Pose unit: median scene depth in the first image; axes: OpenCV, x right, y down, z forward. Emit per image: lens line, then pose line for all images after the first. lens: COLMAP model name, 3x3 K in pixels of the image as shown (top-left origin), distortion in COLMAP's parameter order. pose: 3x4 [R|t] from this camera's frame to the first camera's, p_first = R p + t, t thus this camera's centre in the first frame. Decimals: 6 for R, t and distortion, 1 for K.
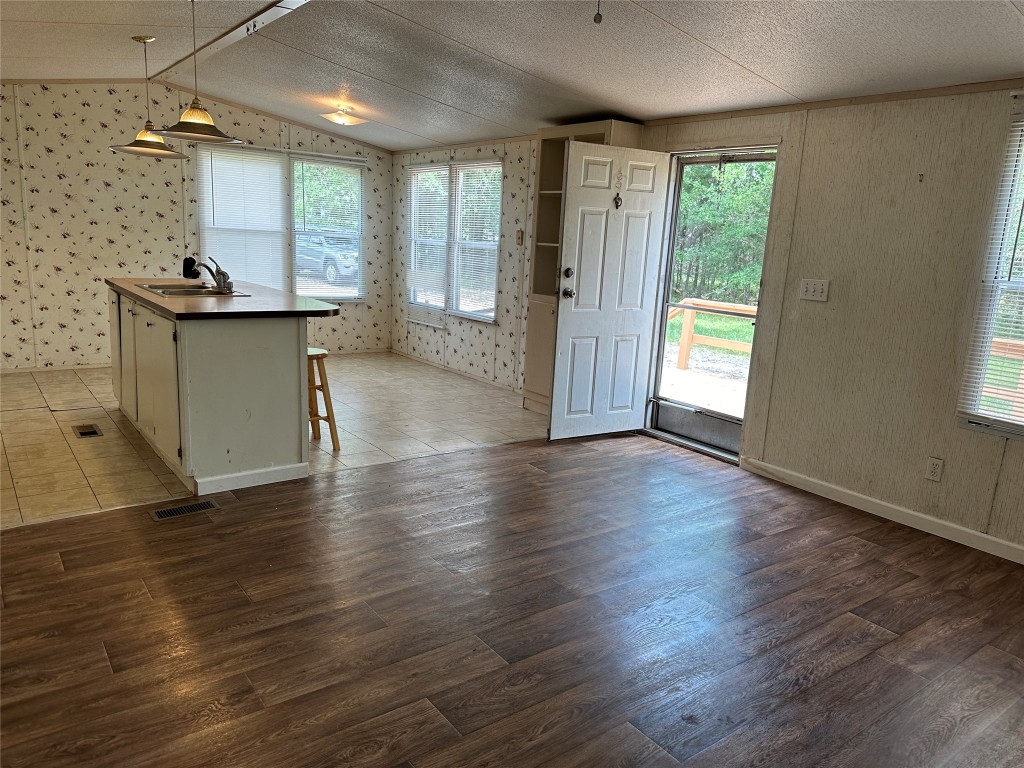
lens RADIAL K [[726.8, 0, 509.4], [0, 726.8, 386.5], [0, 0, 1]] dist [0.109627, -0.144802]
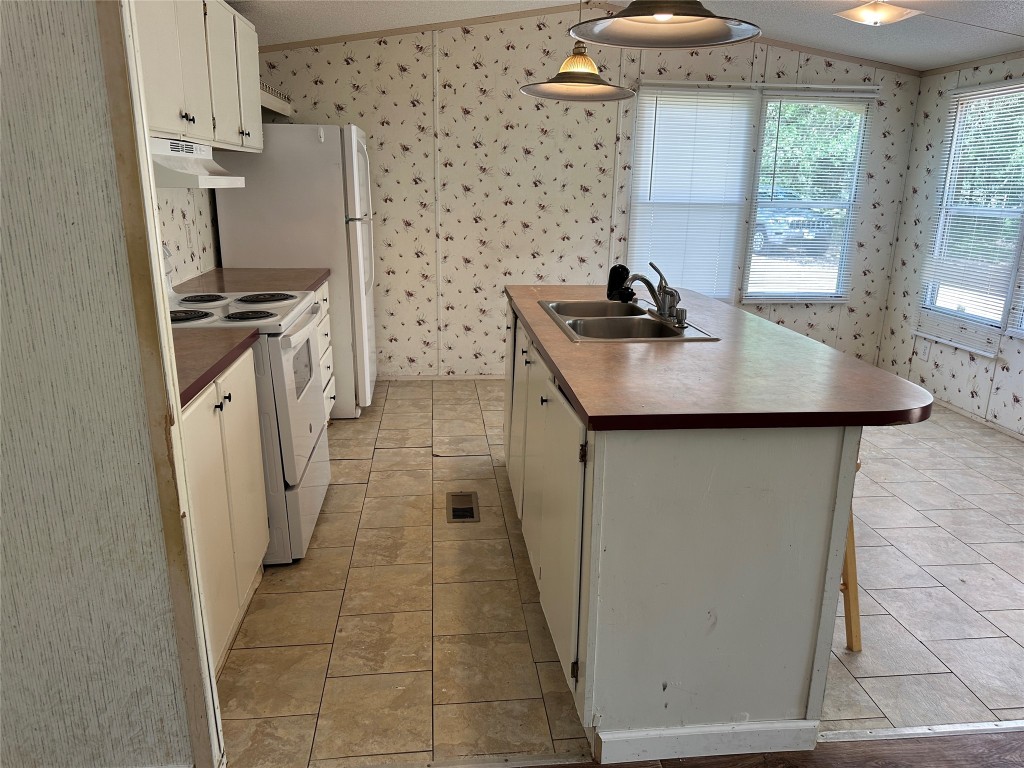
lens RADIAL K [[724.8, 0, 505.2], [0, 724.8, 383.2], [0, 0, 1]] dist [0.117089, -0.149539]
pose [[0.857329, 0.101973, -0.504568, -0.141011], [-0.078851, 0.994630, 0.067037, -0.076651], [0.508694, -0.017687, 0.860766, 0.305081]]
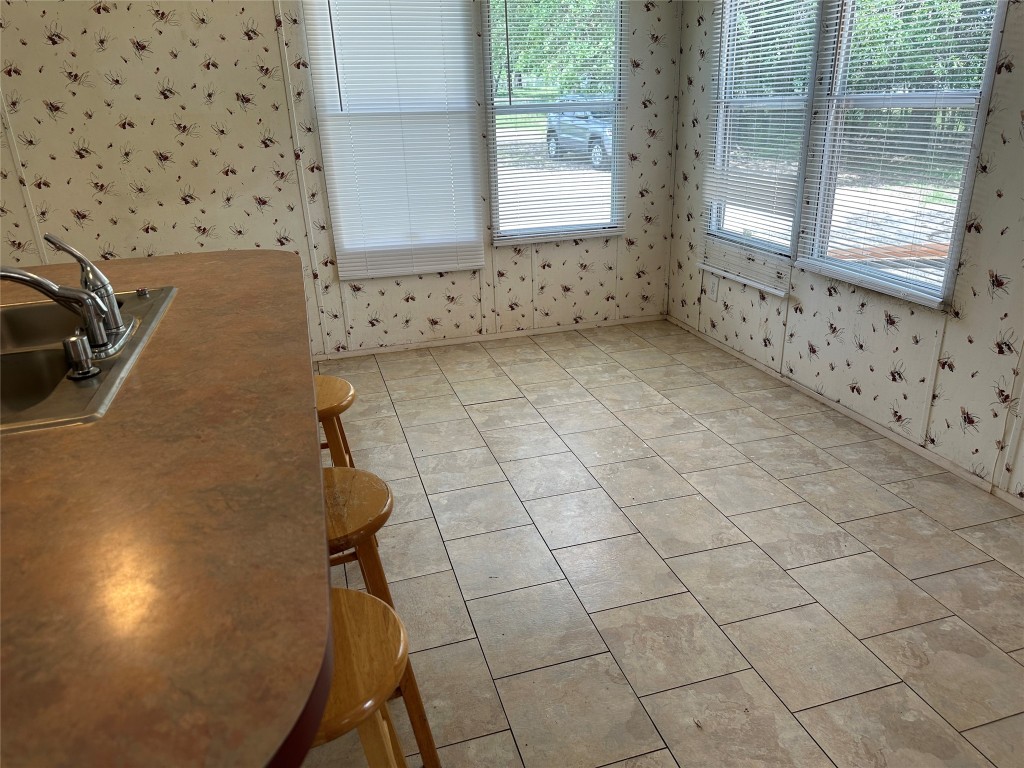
lens RADIAL K [[726.8, 0, 509.4], [0, 726.8, 386.5], [0, 0, 1]] dist [0.109627, -0.144802]
pose [[0.933712, 0.049240, -0.354622, -0.095742], [0.009775, 0.986622, 0.162732, -0.113976], [0.357891, -0.155411, 0.920740, 0.556214]]
